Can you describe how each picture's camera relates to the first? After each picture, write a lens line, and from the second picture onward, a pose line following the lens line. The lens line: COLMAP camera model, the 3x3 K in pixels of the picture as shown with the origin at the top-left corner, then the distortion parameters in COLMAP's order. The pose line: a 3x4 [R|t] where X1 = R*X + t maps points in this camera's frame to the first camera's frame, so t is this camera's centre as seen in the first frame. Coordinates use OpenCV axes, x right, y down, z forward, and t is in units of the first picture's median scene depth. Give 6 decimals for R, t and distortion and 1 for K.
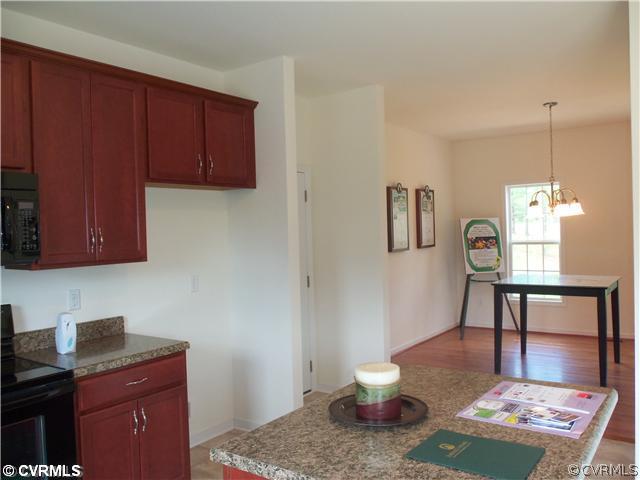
lens RADIAL K [[534.6, 0, 317.2], [0, 534.6, 240.5], [0, 0, 1]] dist [-0.047450, 0.001557]
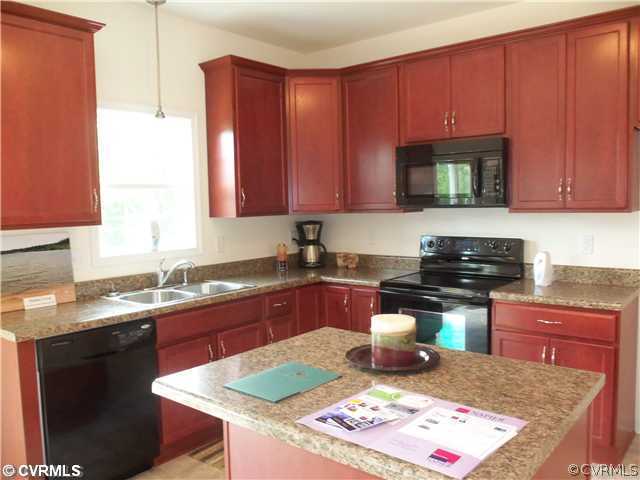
lens RADIAL K [[534.6, 0, 317.2], [0, 534.6, 240.5], [0, 0, 1]] dist [-0.047450, 0.001557]
pose [[-0.062802, 0.110671, -0.991871, 1.078822], [0.004144, 0.993853, 0.110630, -0.029662], [0.998017, 0.002837, -0.062875, 0.859484]]
